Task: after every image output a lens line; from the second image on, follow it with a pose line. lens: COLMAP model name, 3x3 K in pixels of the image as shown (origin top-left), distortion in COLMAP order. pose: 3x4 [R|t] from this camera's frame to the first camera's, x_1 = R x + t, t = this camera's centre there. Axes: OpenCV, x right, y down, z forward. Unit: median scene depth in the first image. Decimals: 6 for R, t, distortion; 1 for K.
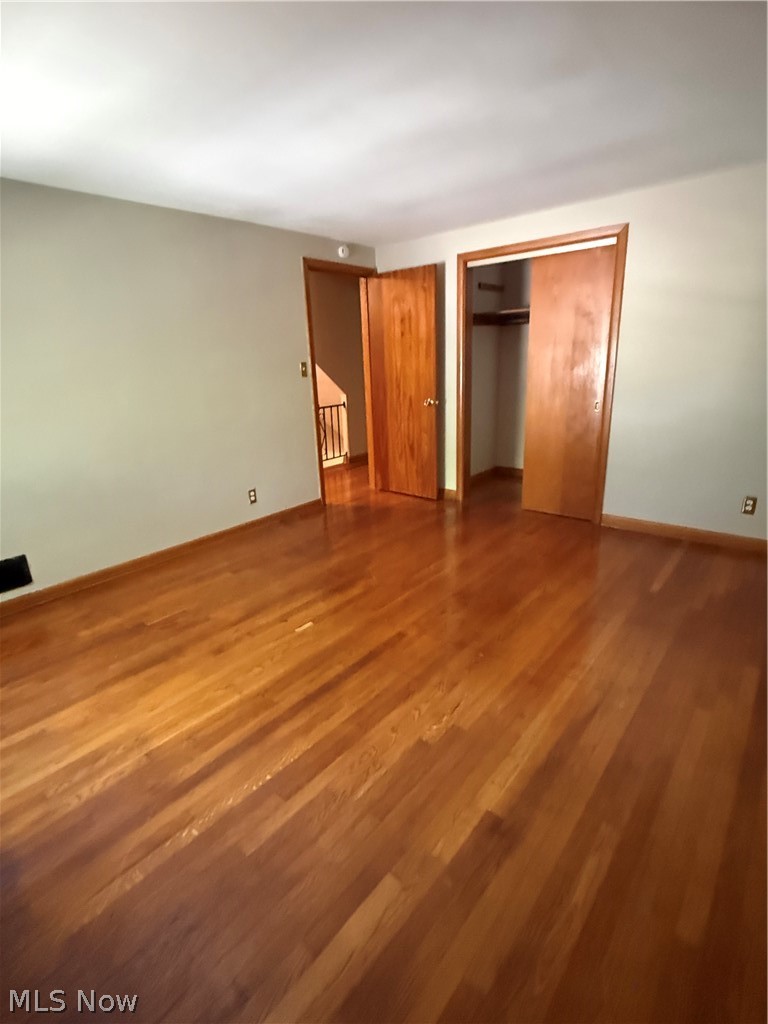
lens RADIAL K [[498.2, 0, 382.3], [0, 498.2, 510.7], [0, 0, 1]] dist [-0.001535, -0.000337]
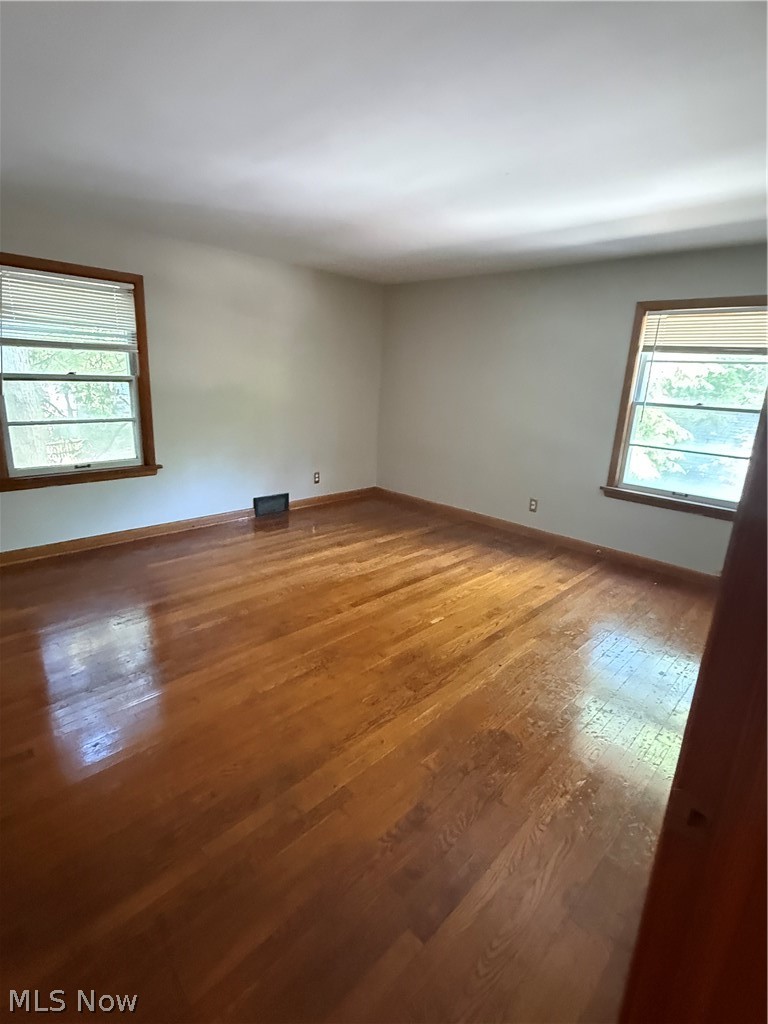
lens RADIAL K [[498.2, 0, 384.7], [0, 498.2, 510.9], [0, 0, 1]] dist [-0.001535, -0.000337]
pose [[-0.998250, -0.022822, 0.054559, -0.096212], [0.010861, 0.836099, 0.548471, -0.606046], [-0.058134, 0.548104, -0.834387, 1.848460]]
